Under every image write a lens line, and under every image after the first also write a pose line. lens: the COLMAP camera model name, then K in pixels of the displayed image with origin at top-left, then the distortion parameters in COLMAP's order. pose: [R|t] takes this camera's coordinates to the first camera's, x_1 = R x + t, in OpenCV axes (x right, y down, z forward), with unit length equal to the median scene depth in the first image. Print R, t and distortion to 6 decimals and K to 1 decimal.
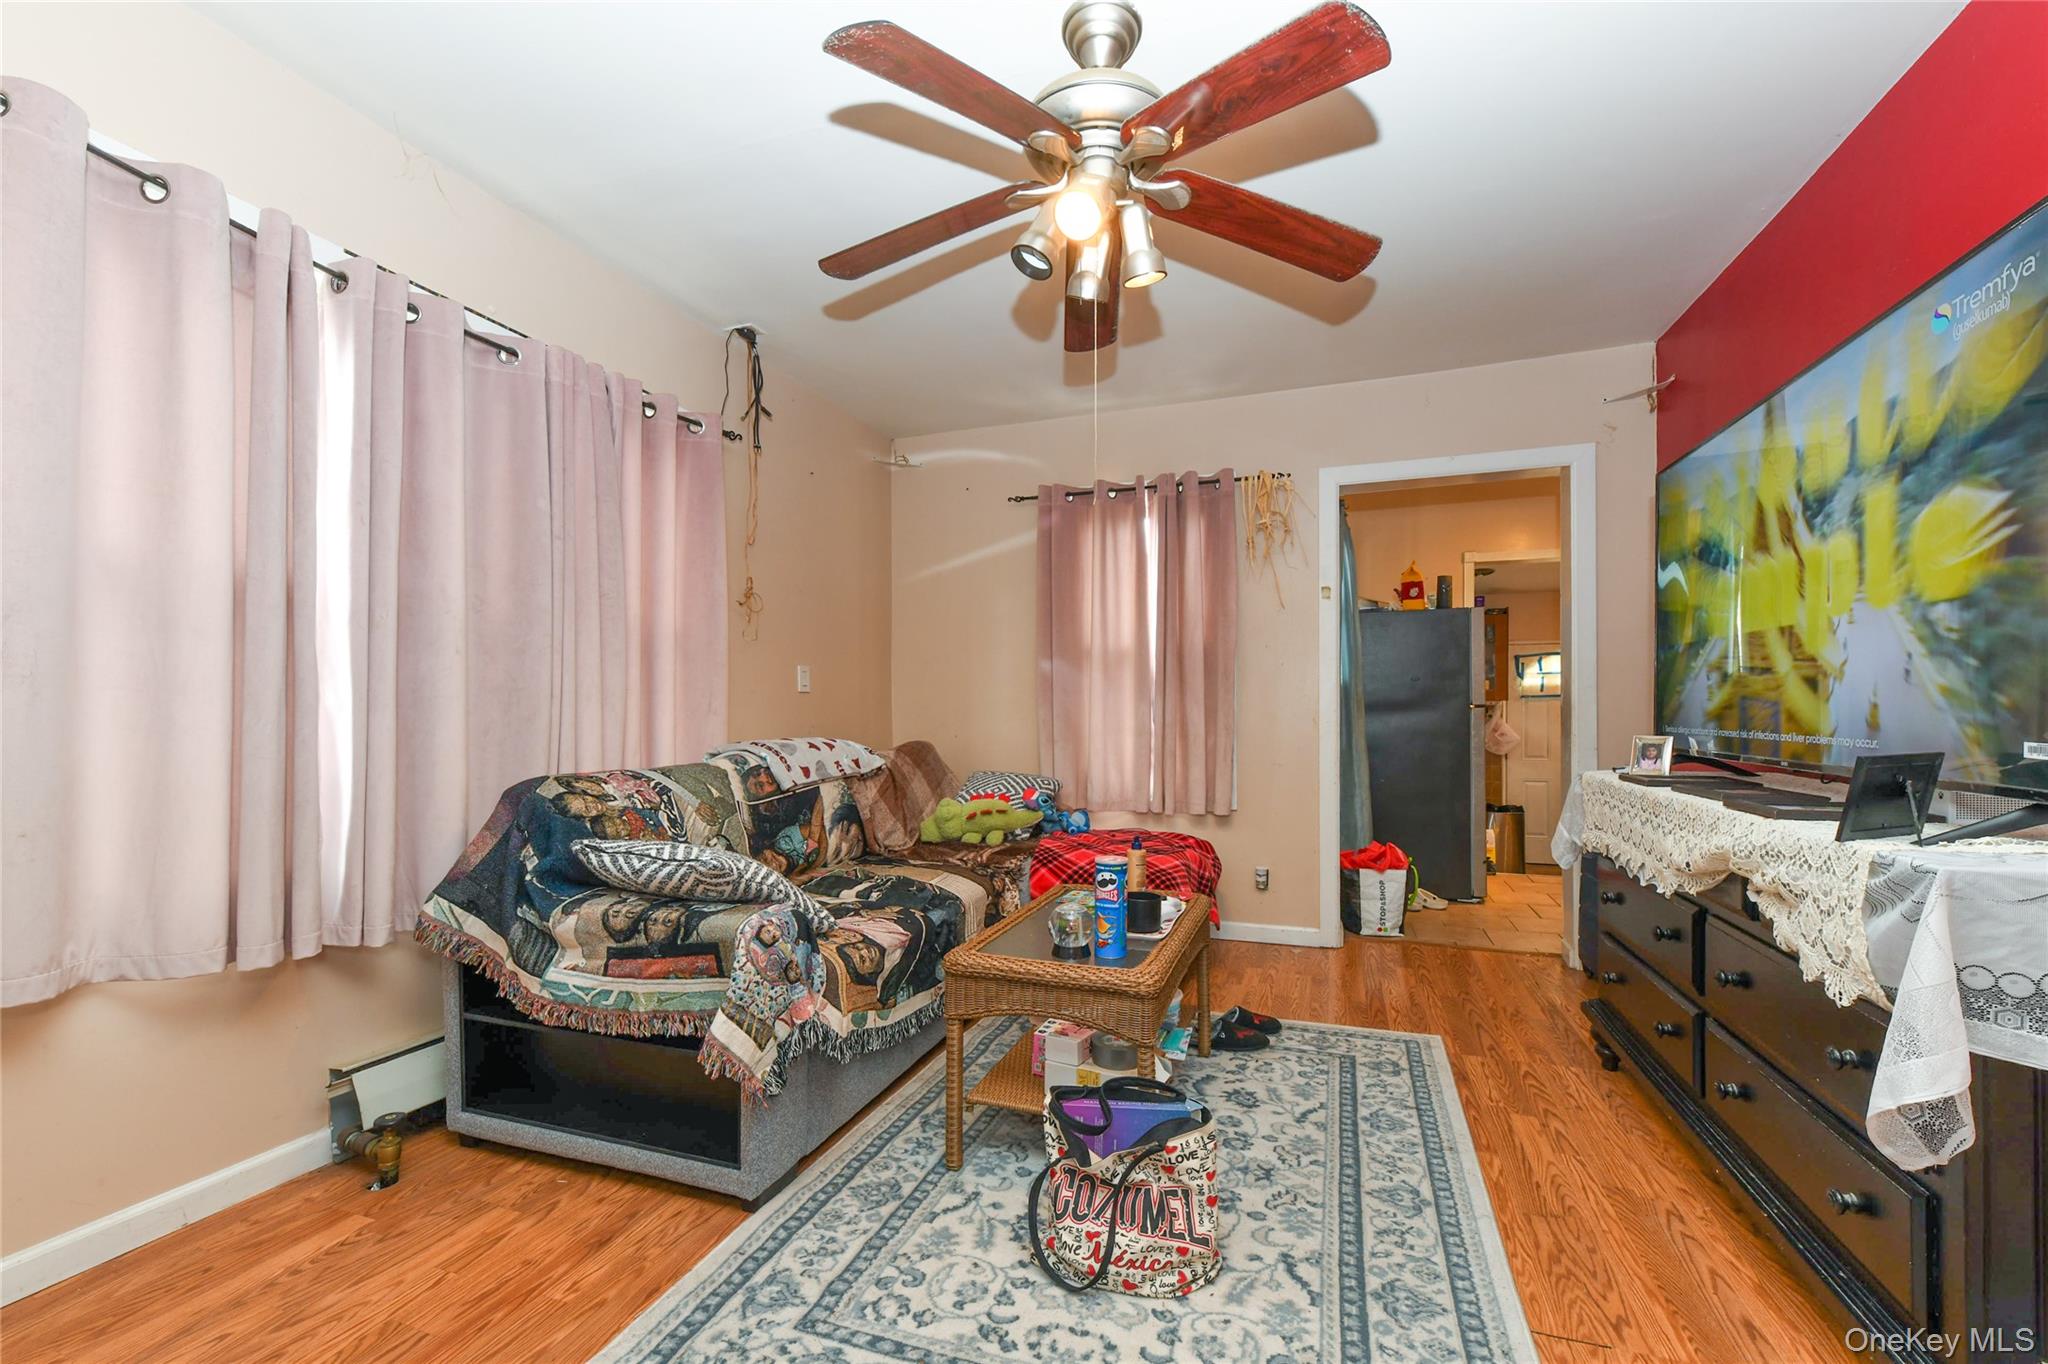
lens RADIAL K [[831.2, 0, 1048.6], [0, 831.2, 707.6], [0, 0, 1]] dist [0.001299, -0.000753]
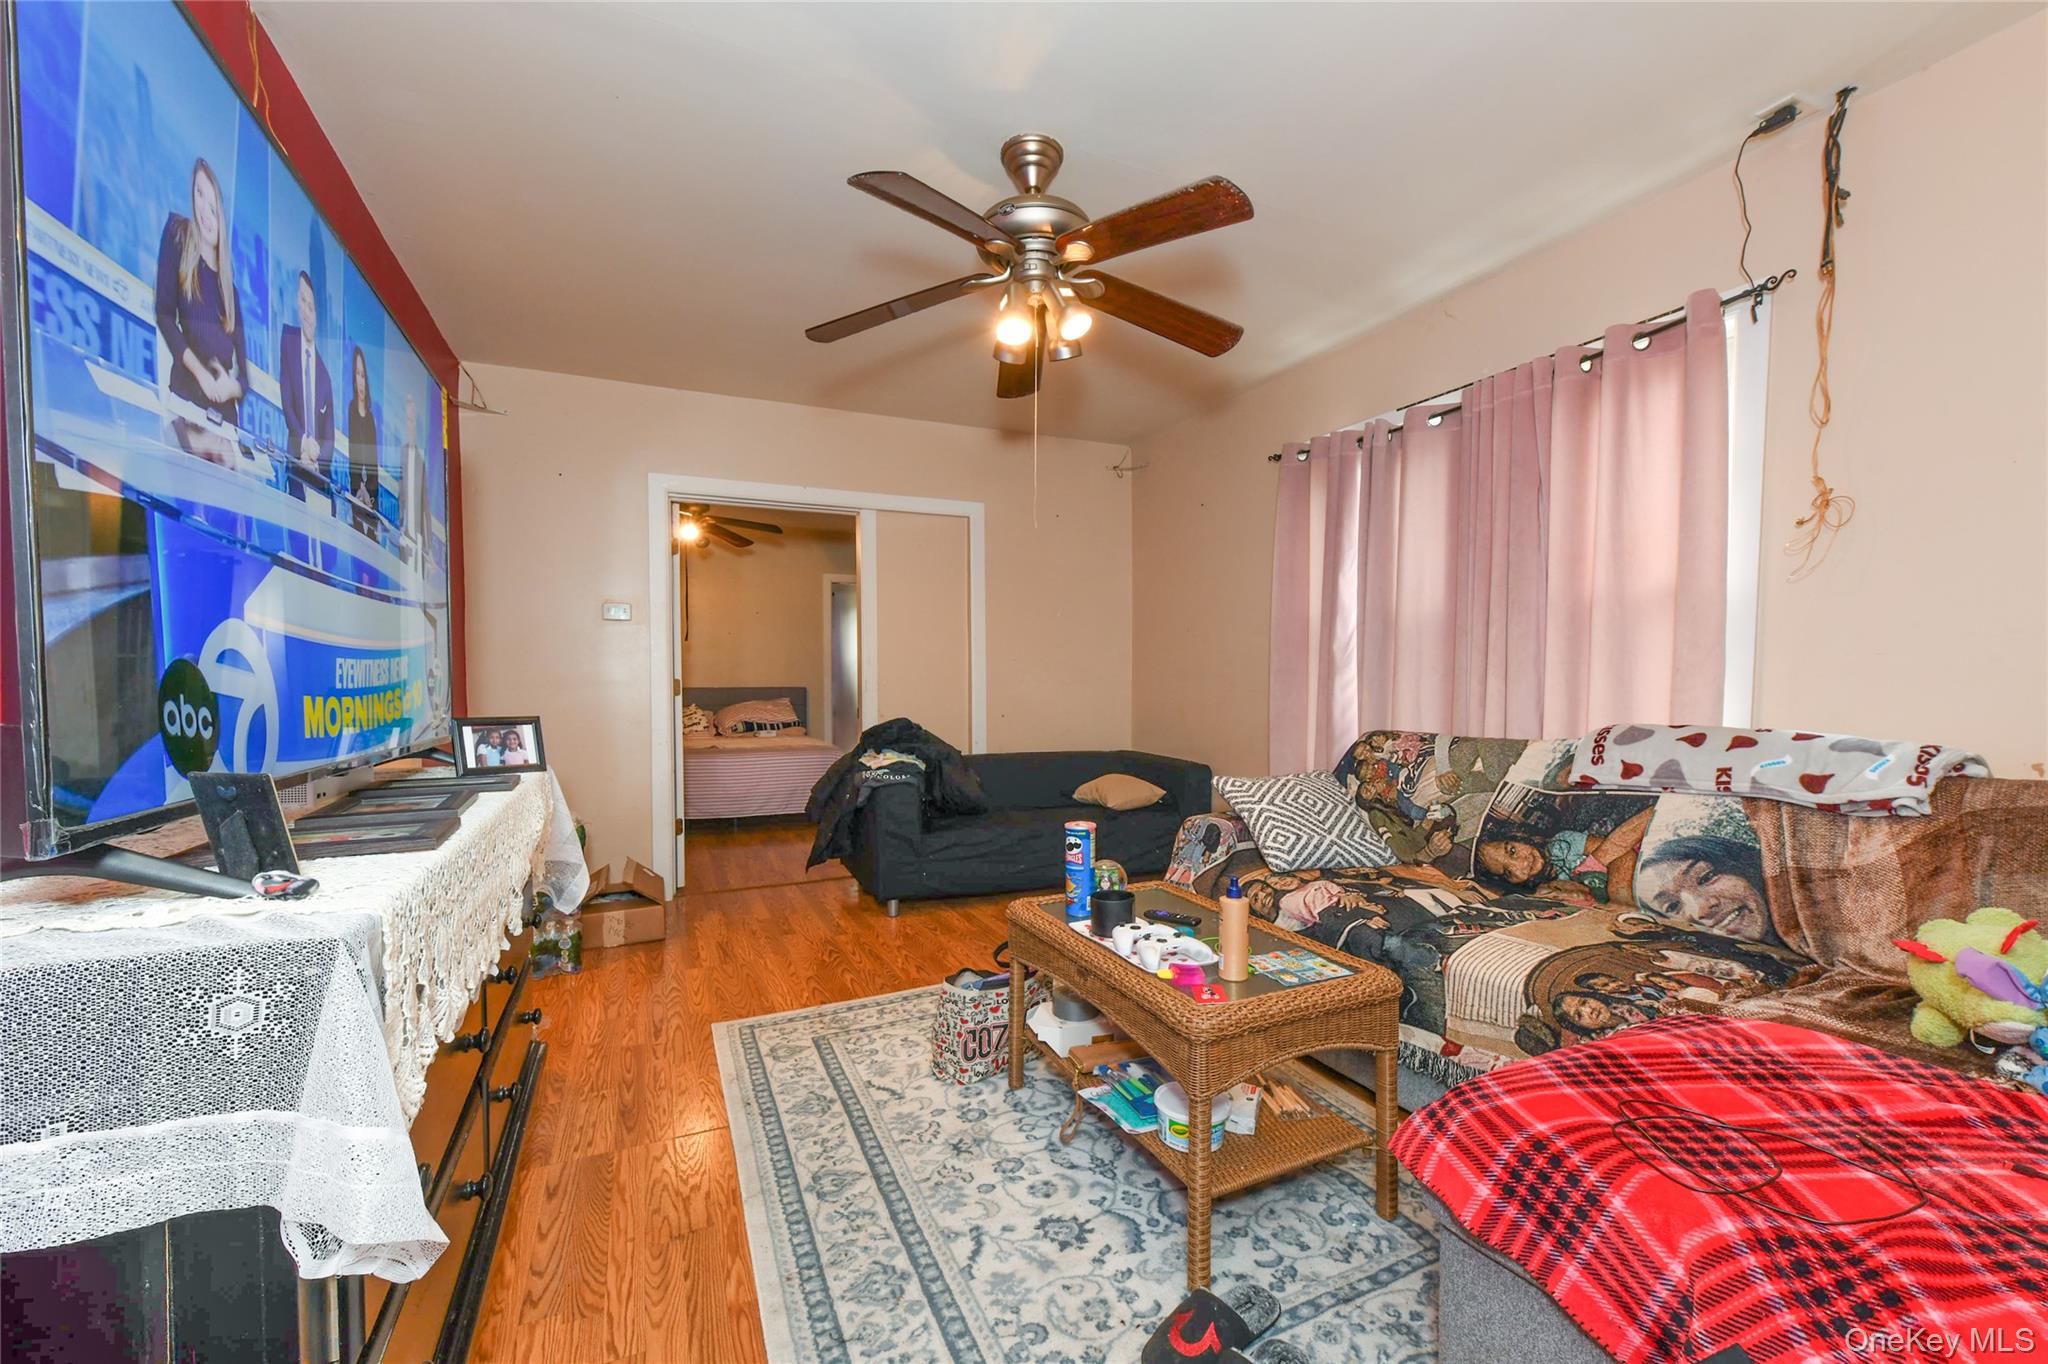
lens RADIAL K [[833.8, 0, 1065.0], [0, 833.8, 704.5], [0, 0, 1]] dist [0.000175, -0.000230]
pose [[-0.701015, 0.024128, -0.712738, 0.825657], [0.006352, 0.999599, 0.027592, -0.004318], [0.713118, 0.014815, -0.700888, 1.683372]]
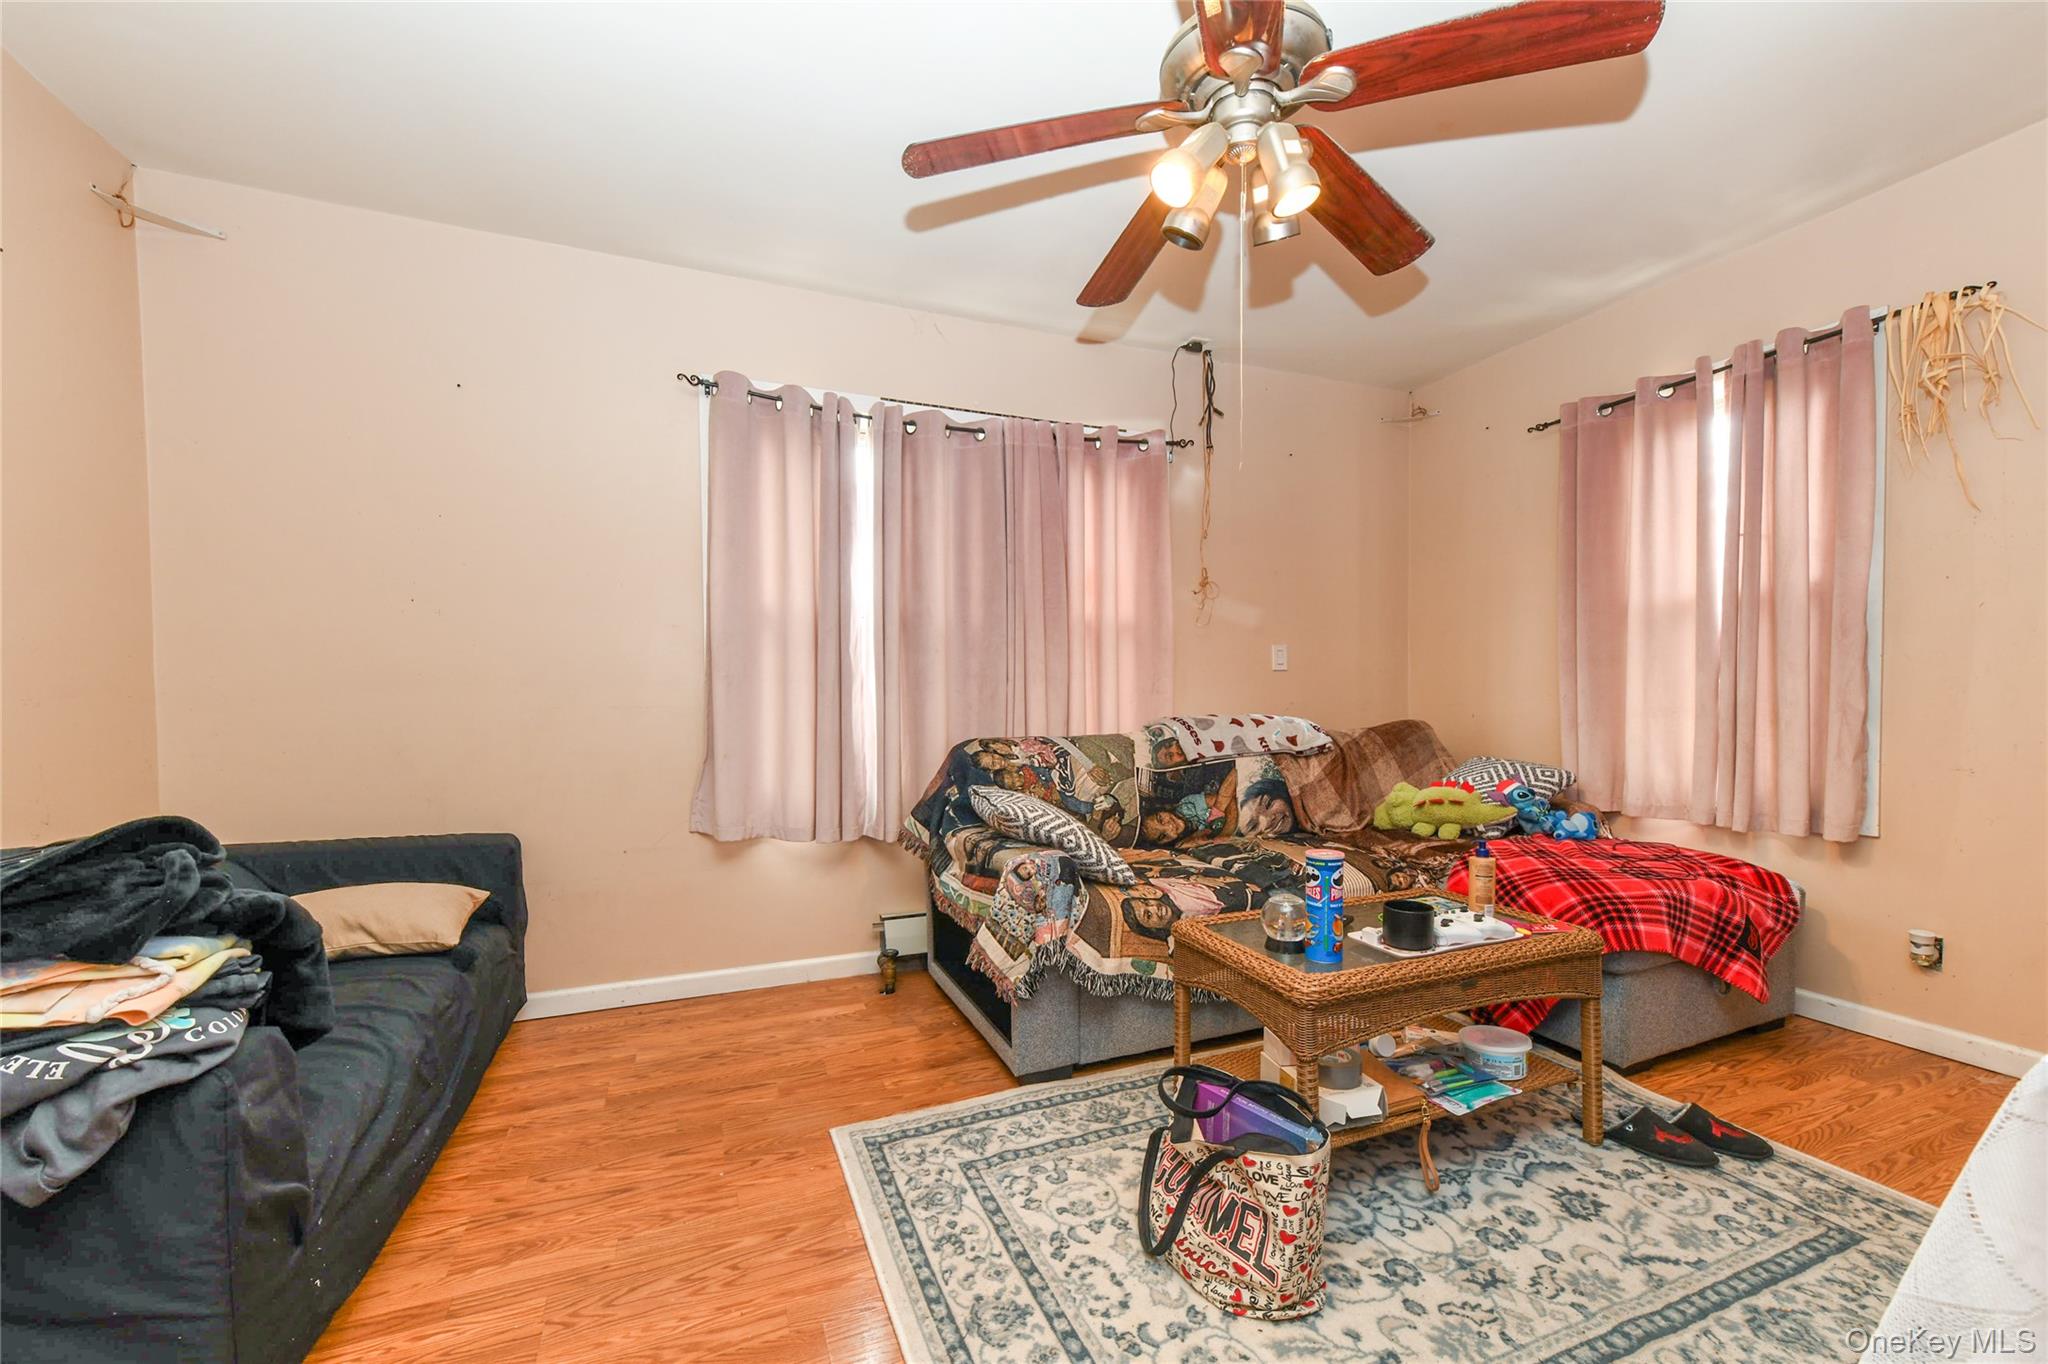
lens RADIAL K [[831.2, 0, 1048.6], [0, 831.2, 707.6], [0, 0, 1]] dist [0.001299, -0.000753]
pose [[0.666469, 0.009455, -0.745473, 0.528036], [0.011953, 0.999656, 0.023365, 0.000158], [0.745437, -0.024483, 0.666126, 0.175810]]
